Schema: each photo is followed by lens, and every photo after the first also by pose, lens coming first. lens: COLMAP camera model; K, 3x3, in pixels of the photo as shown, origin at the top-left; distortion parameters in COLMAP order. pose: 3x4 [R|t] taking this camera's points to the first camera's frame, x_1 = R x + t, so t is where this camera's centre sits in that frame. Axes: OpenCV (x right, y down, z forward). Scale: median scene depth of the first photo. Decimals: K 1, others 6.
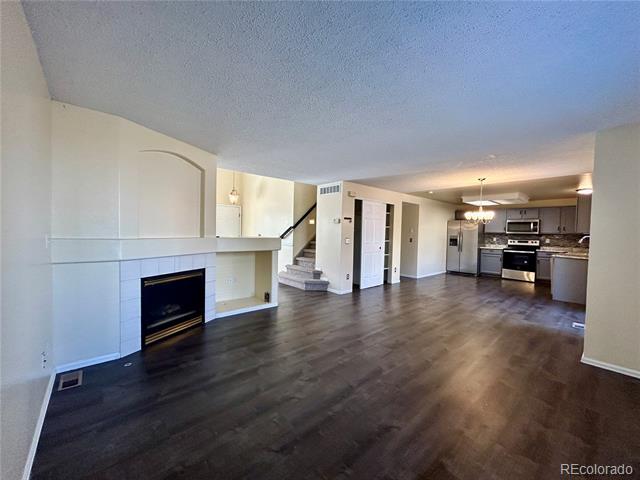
lens RADIAL K [[257.1, 0, 320.4], [0, 257.1, 239.4], [0, 0, 1]] dist [0.000752, 0.000419]
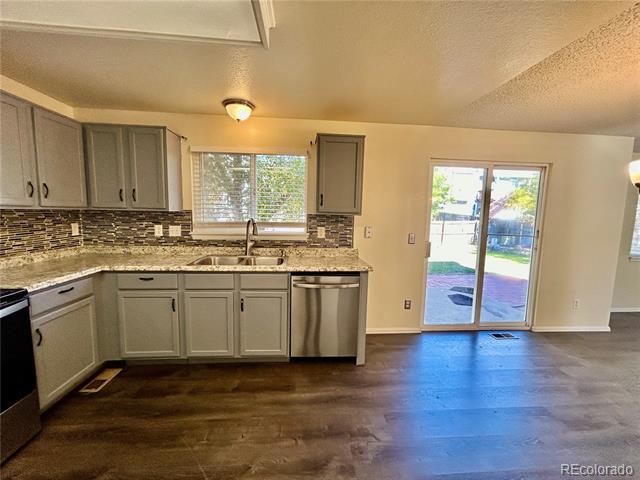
lens RADIAL K [[257.1, 0, 320.4], [0, 257.1, 239.4], [0, 0, 1]] dist [0.000752, 0.000419]
pose [[-0.796609, -0.102527, 0.595737, 0.761980], [-0.020151, 0.989468, 0.143344, -0.048945], [-0.604159, 0.102185, -0.790284, 1.470247]]
